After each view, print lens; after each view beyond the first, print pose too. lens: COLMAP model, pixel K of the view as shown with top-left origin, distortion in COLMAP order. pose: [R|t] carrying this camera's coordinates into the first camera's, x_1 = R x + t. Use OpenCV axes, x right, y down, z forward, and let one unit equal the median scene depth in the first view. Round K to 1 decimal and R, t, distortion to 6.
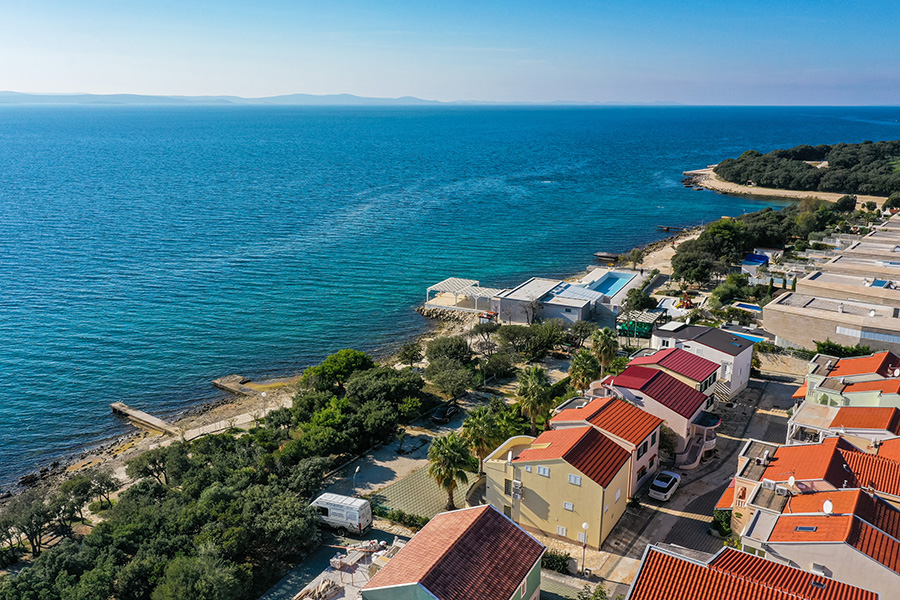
lens RADIAL K [[743.4, 0, 439.0], [0, 743.4, 276.0], [0, 0, 1]] dist [0.008956, 0.004617]
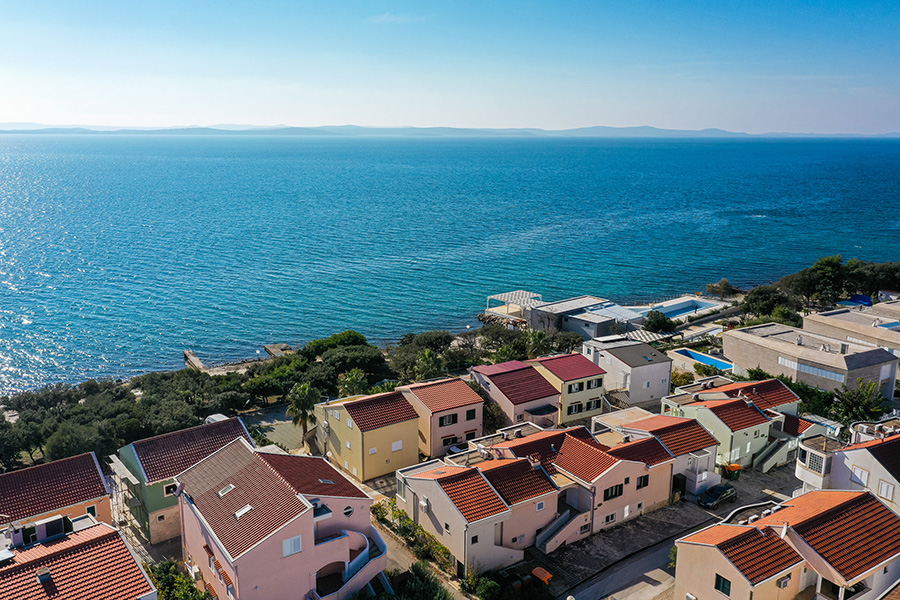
lens RADIAL K [[729.9, 0, 445.6], [0, 729.9, 282.3], [0, 0, 1]] dist [0.007136, 0.007010]
pose [[0.923325, 0.077993, -0.376015, 0.531213], [-0.089121, 0.995945, -0.012261, 0.022980], [0.373534, 0.044832, 0.926532, -0.070304]]
